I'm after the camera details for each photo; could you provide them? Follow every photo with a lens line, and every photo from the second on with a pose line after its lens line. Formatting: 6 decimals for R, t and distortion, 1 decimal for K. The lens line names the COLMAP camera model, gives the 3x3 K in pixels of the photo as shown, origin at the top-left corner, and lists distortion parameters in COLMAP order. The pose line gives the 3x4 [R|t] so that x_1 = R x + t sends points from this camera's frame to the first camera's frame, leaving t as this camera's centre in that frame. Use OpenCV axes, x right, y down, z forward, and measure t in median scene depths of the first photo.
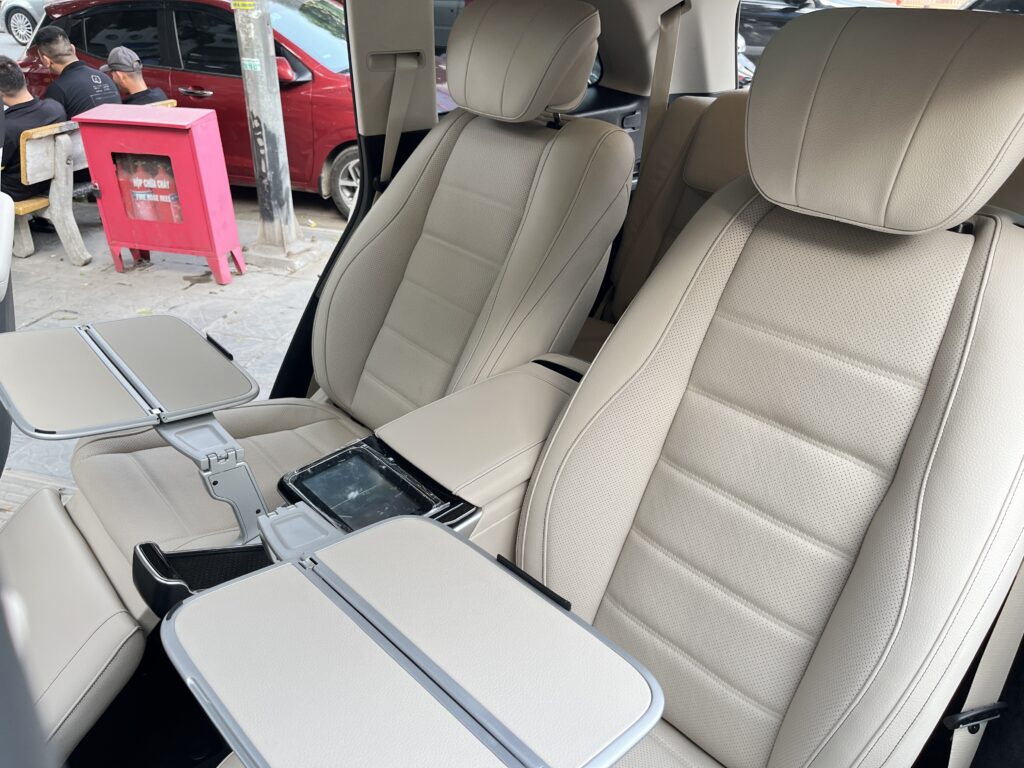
lens RADIAL K [[777.2, 0, 509.1], [0, 777.2, 383.1], [0, 0, 1]] dist [0.056411, -0.067052]
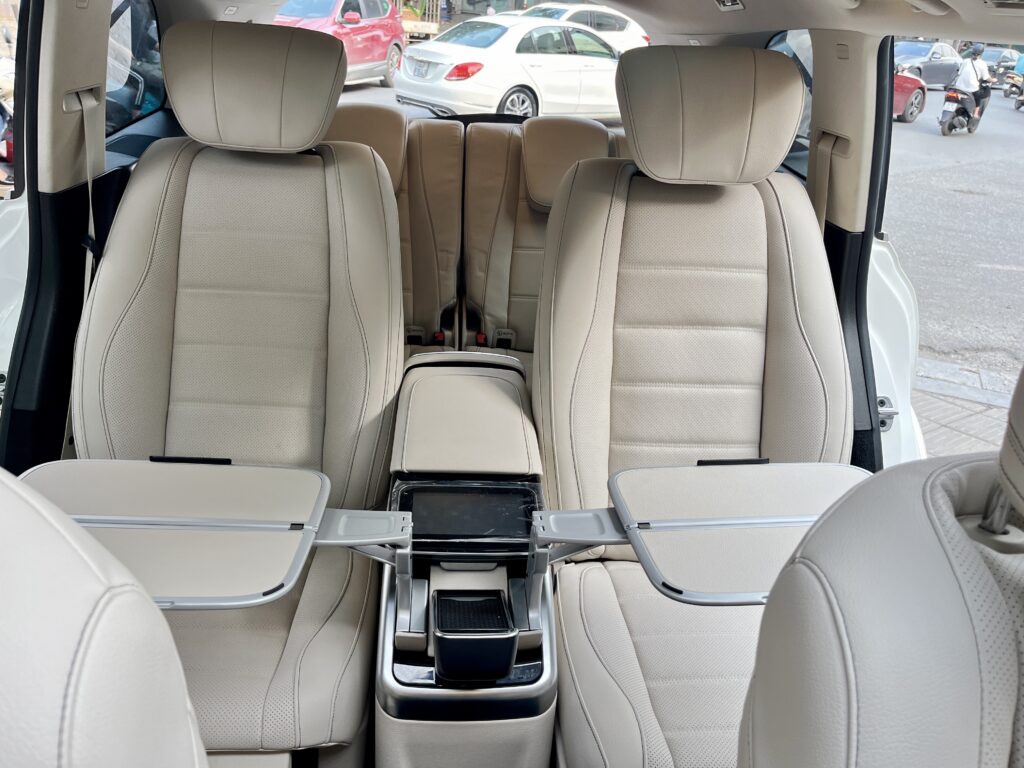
lens RADIAL K [[776.0, 0, 512.0], [0, 776.0, 384.0], [0, 0, 1]] dist [0.057524, -0.068166]
pose [[0.608247, -0.327277, 0.723136, -0.950167], [0.327742, 0.933304, 0.146724, -0.169693], [-0.722925, 0.147758, 0.674942, 0.262967]]
